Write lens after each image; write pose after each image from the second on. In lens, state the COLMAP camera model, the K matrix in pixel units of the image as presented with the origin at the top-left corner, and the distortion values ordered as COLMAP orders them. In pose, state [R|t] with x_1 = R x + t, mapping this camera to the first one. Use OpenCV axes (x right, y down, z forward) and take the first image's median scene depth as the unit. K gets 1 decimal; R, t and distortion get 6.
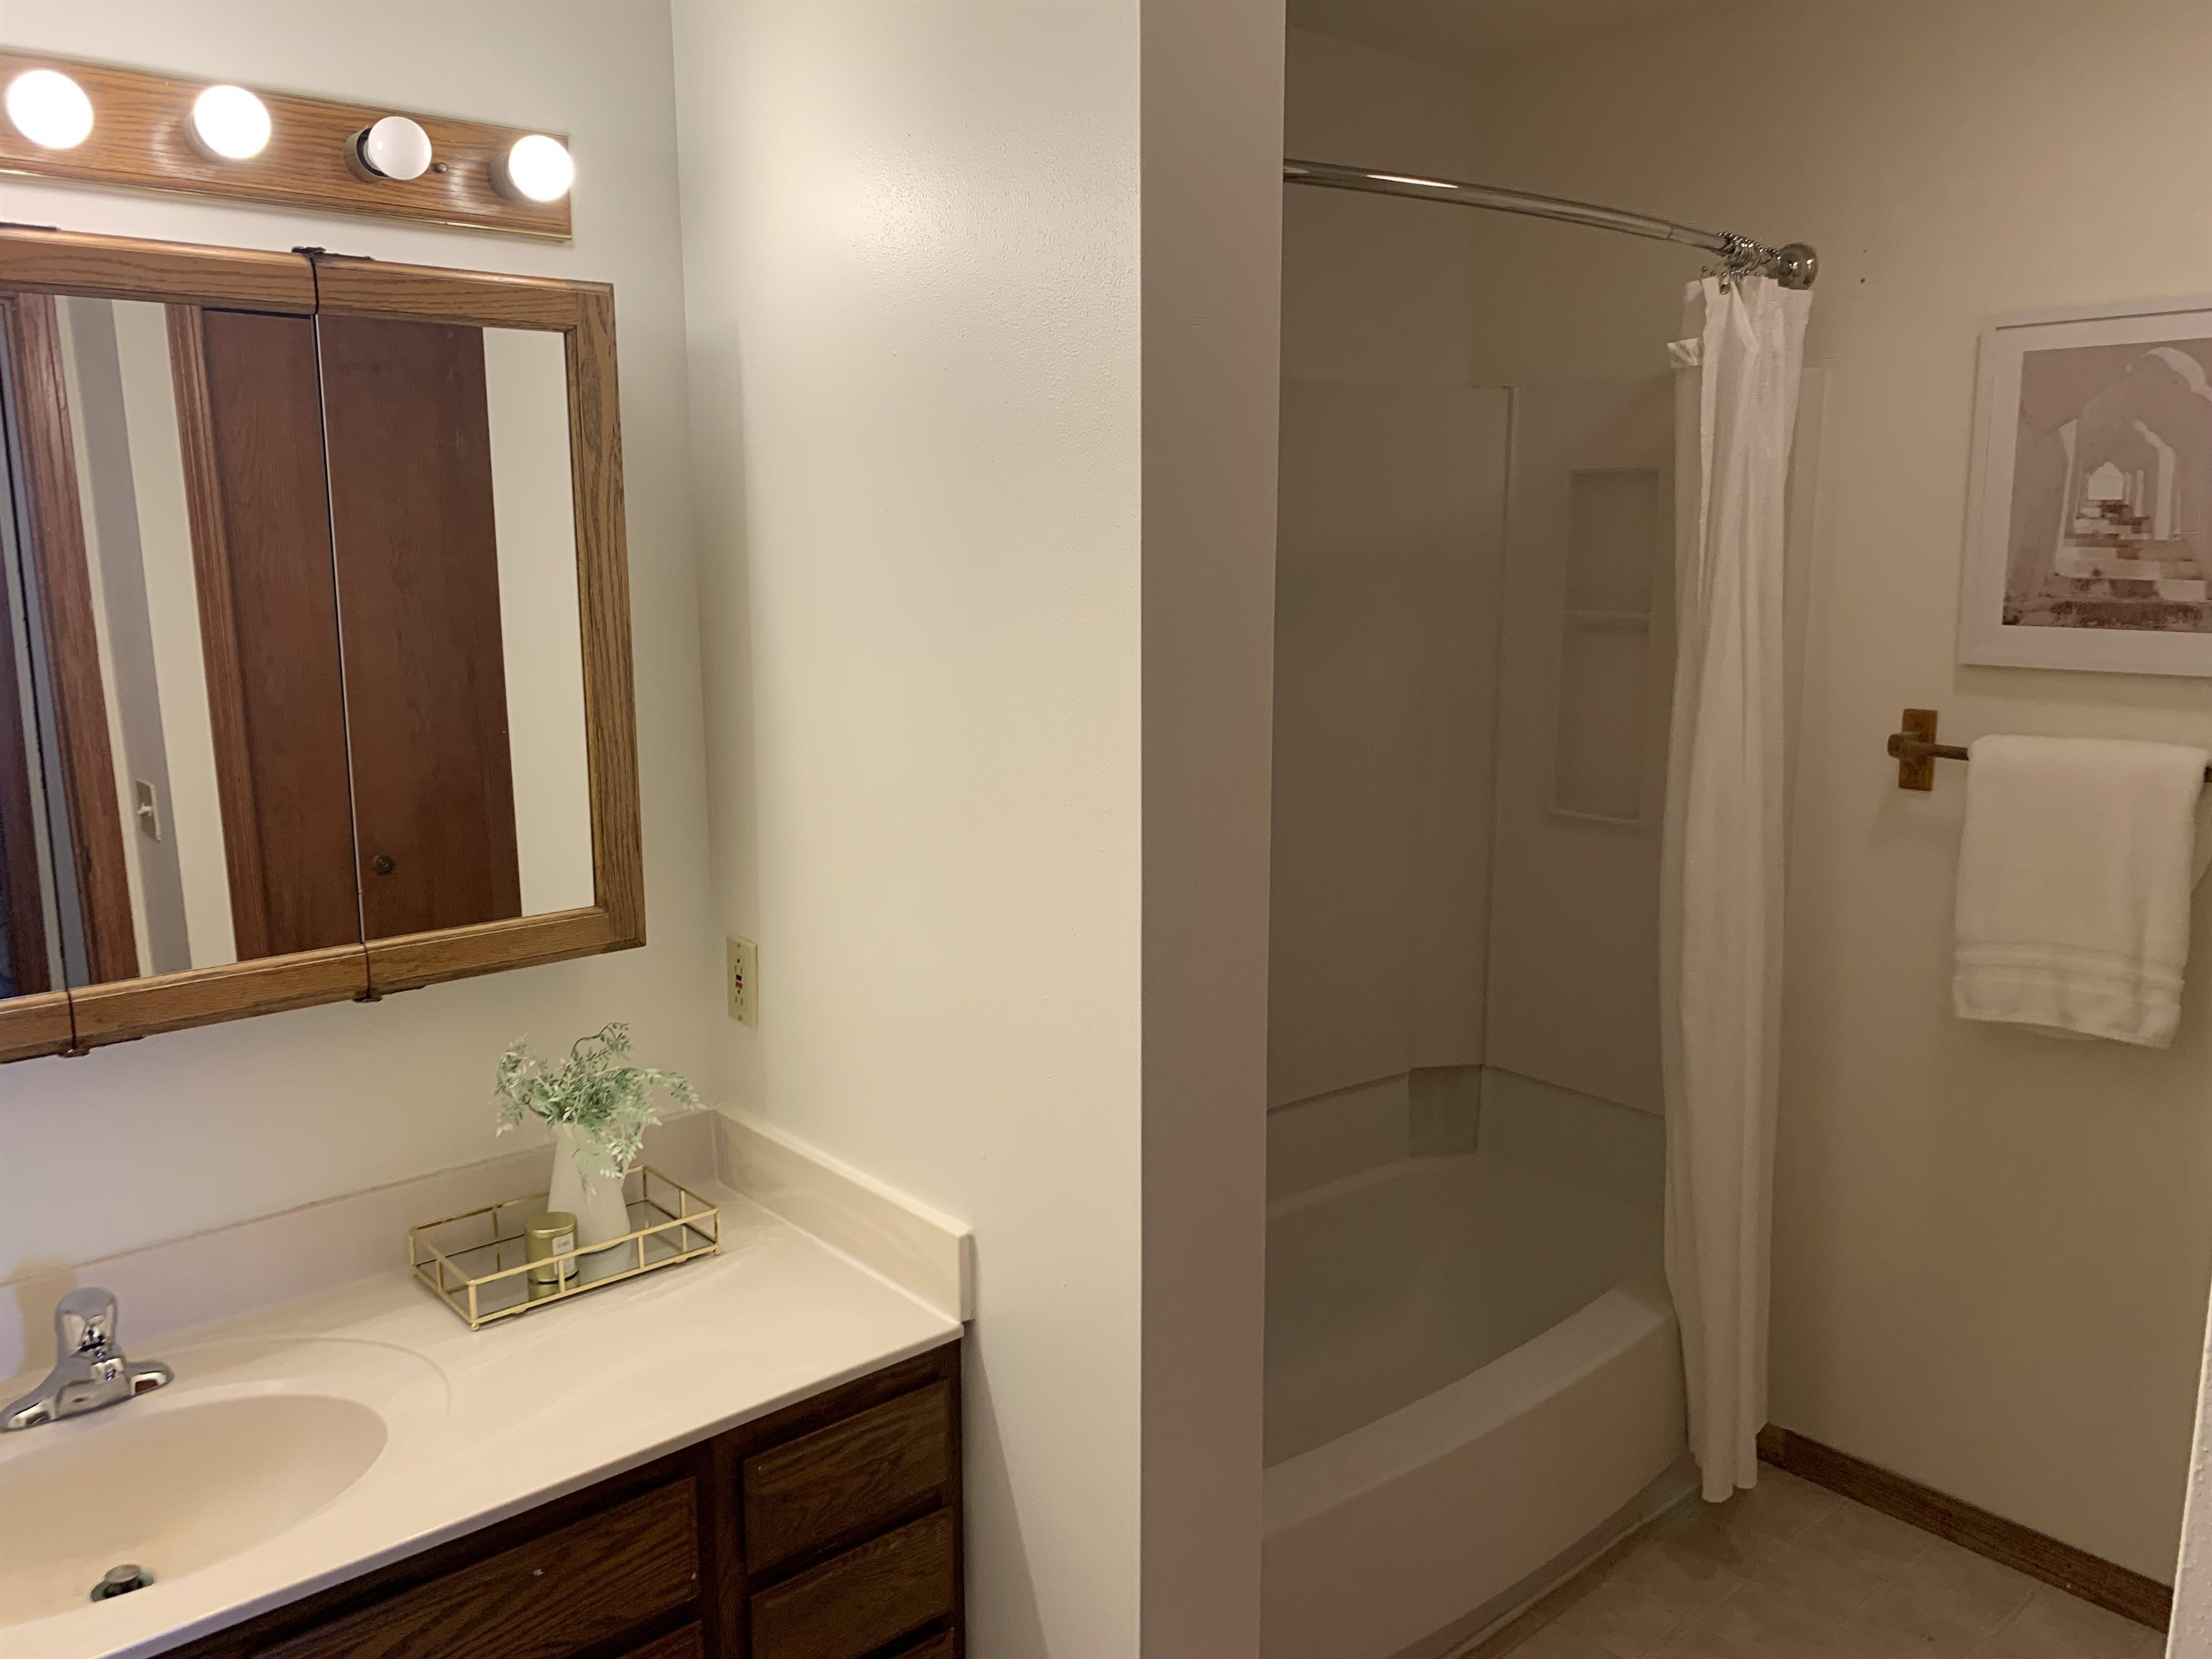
lens RADIAL K [[1671.8, 0, 1106.0], [0, 1671.8, 829.5], [0, 0, 1]] dist [0.008090, -0.015831]
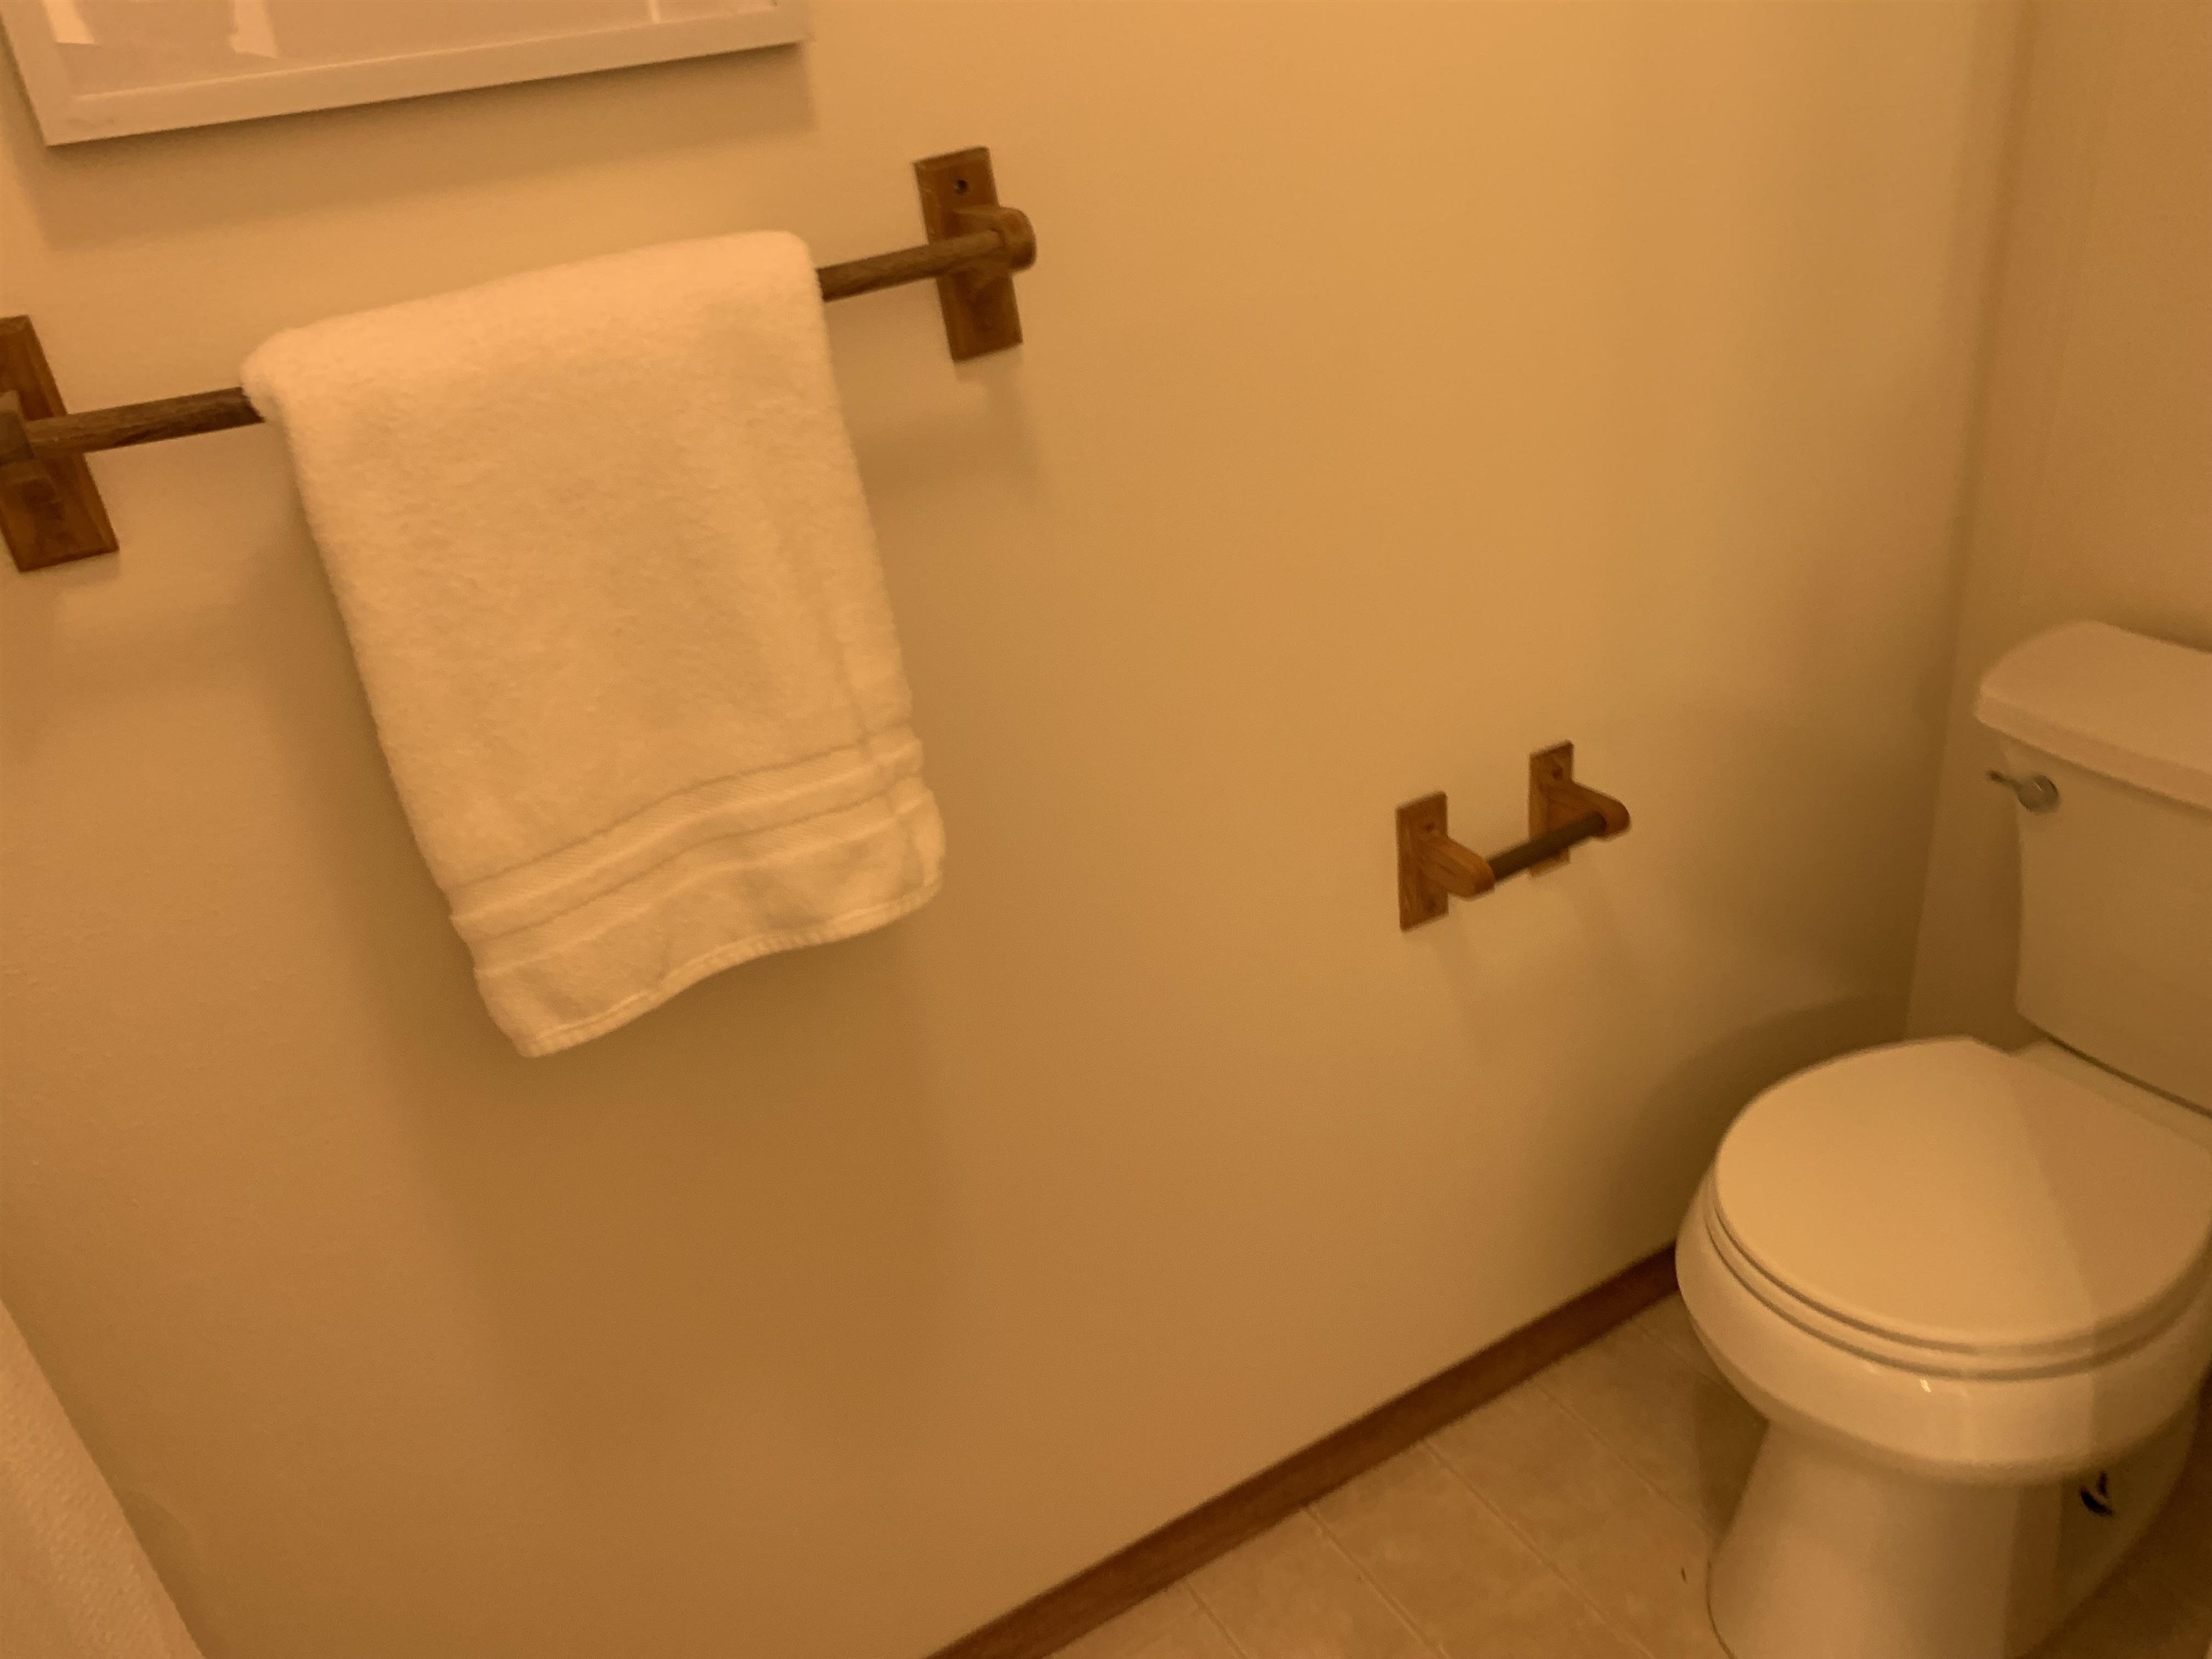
lens RADIAL K [[1671.8, 0, 1106.0], [0, 1671.8, 829.5], [0, 0, 1]] dist [0.008090, -0.015831]
pose [[0.211377, -0.437775, 0.873884, 0.219516], [0.294577, 0.881047, 0.370110, -0.044573], [-0.931957, 0.179193, 0.315192, 0.767960]]
